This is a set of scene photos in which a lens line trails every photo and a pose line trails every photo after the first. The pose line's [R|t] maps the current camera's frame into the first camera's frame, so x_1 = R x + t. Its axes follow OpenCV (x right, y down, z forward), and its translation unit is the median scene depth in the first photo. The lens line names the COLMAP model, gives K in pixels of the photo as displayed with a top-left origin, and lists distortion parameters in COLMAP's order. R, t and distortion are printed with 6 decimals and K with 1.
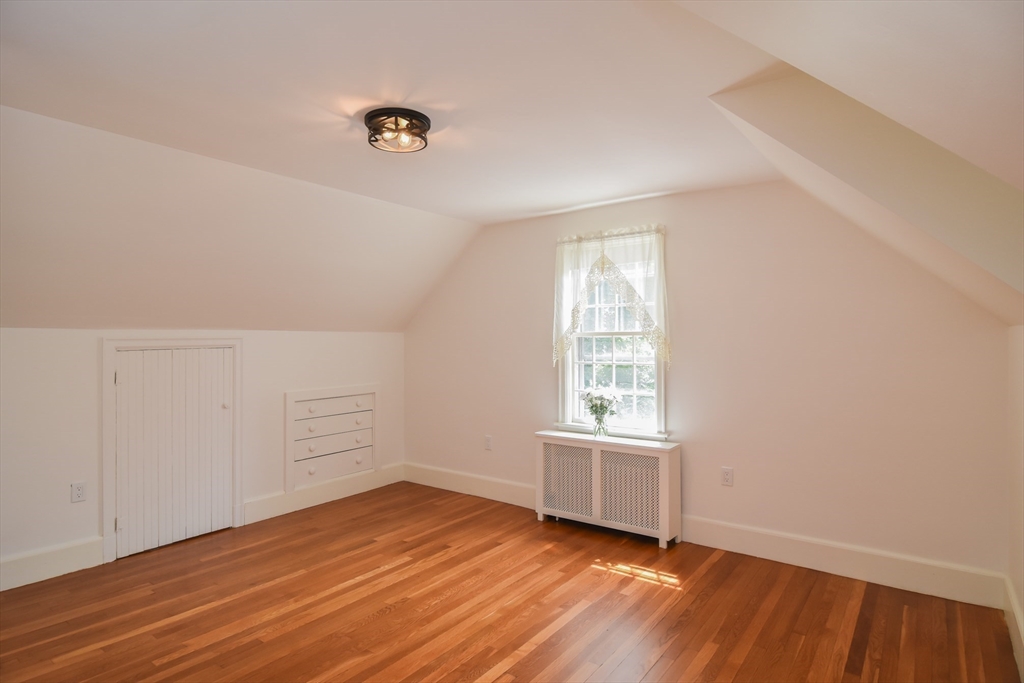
lens RADIAL K [[550.3, 0, 513.3], [0, 550.3, 342.3], [0, 0, 1]] dist [-0.017036, -0.007850]
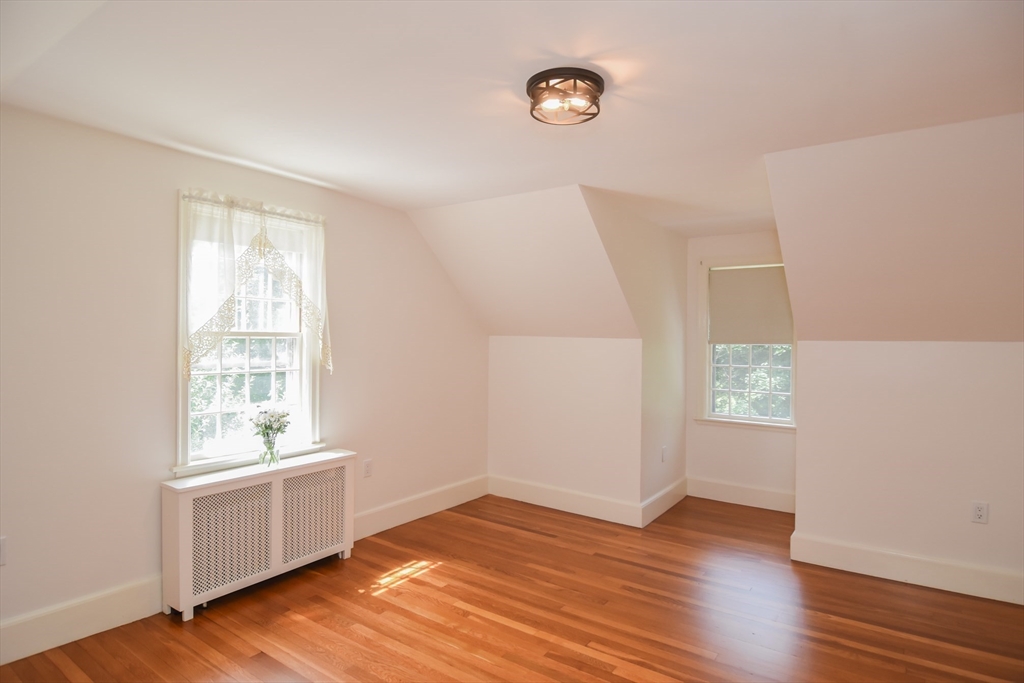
lens RADIAL K [[550.3, 0, 513.5], [0, 550.3, 339.9], [0, 0, 1]] dist [-0.017036, -0.007850]
pose [[-0.027486, 0.000767, 0.999622, -0.691283], [-0.007175, 0.999974, -0.000964, -0.009999], [-0.999596, -0.007198, -0.027479, 0.728072]]
